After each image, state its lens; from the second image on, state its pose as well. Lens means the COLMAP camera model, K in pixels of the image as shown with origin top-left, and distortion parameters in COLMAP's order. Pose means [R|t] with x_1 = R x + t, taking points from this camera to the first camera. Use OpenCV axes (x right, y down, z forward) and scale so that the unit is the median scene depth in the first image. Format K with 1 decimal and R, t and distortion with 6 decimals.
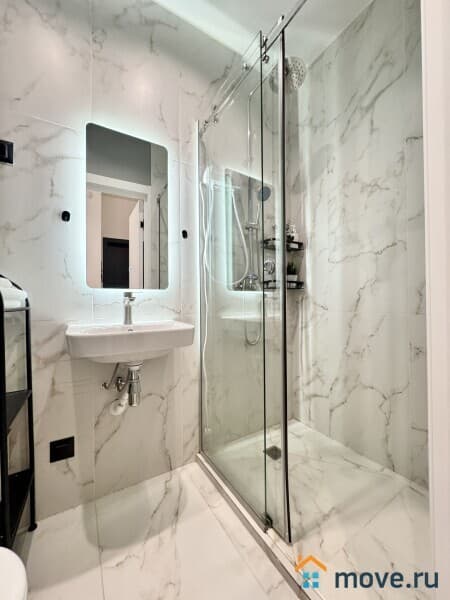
lens RADIAL K [[236.0, 0, 226.1], [0, 236.0, 299.9], [0, 0, 1]] dist [-0.007392, -0.000243]
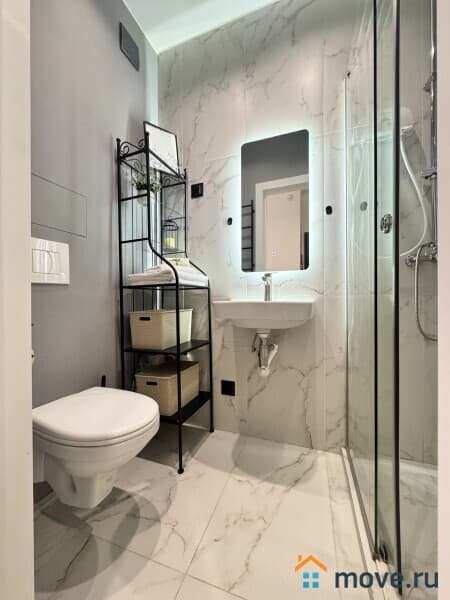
lens RADIAL K [[236.0, 0, 226.4], [0, 236.0, 300.1], [0, 0, 1]] dist [-0.007392, -0.000243]
pose [[0.626096, 0.011383, -0.779663, 0.366197], [0.003877, 0.999836, 0.017710, 0.076460], [0.779736, -0.014111, 0.625949, 0.100998]]
